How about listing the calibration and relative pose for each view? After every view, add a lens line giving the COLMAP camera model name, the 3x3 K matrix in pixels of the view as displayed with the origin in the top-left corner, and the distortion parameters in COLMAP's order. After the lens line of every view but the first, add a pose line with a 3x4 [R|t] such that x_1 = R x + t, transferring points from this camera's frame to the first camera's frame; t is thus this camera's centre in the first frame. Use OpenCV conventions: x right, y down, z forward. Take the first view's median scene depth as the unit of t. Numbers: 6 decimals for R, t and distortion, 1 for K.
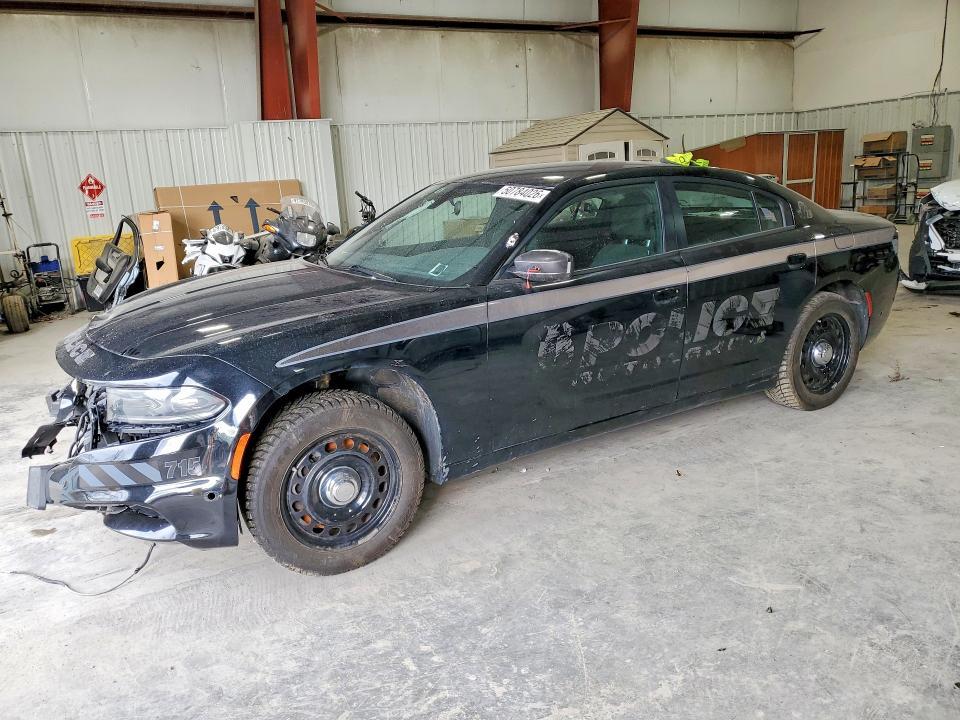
lens RADIAL K [[749.3, 0, 476.0], [0, 749.3, 356.6], [0, 0, 1]] dist [0.024772, -0.016595]
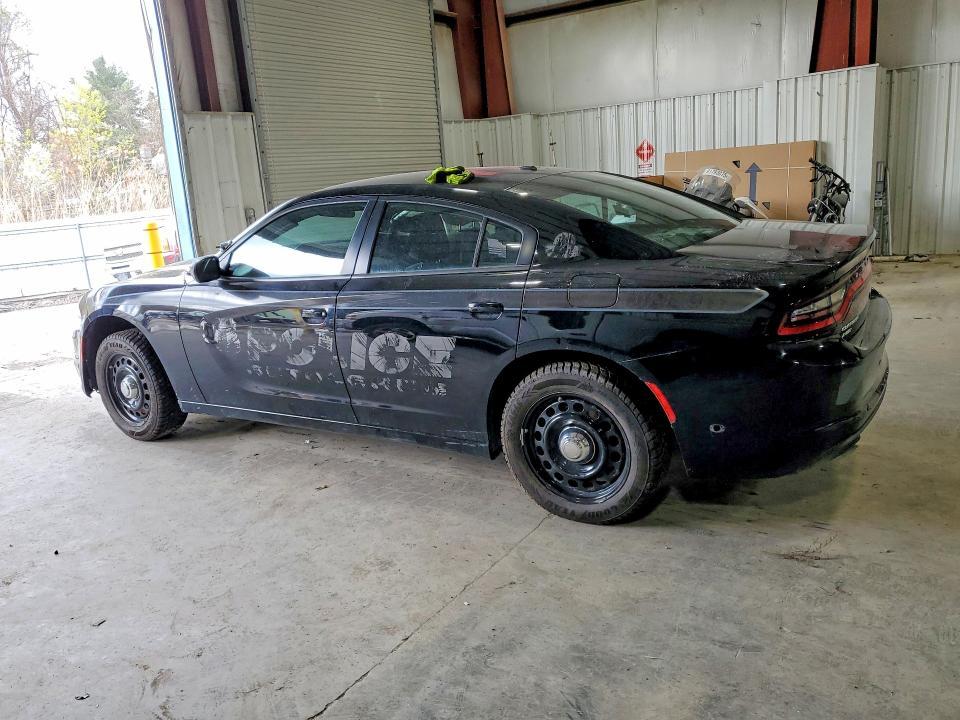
lens RADIAL K [[749.3, 0, 477.2], [0, 749.3, 361.8], [0, 0, 1]] dist [0.024772, -0.016595]
pose [[0.438875, 0.242090, -0.865321, 1.151487], [-0.160406, 0.968661, 0.189647, -0.229849], [0.884115, 0.055571, 0.463954, 0.656149]]
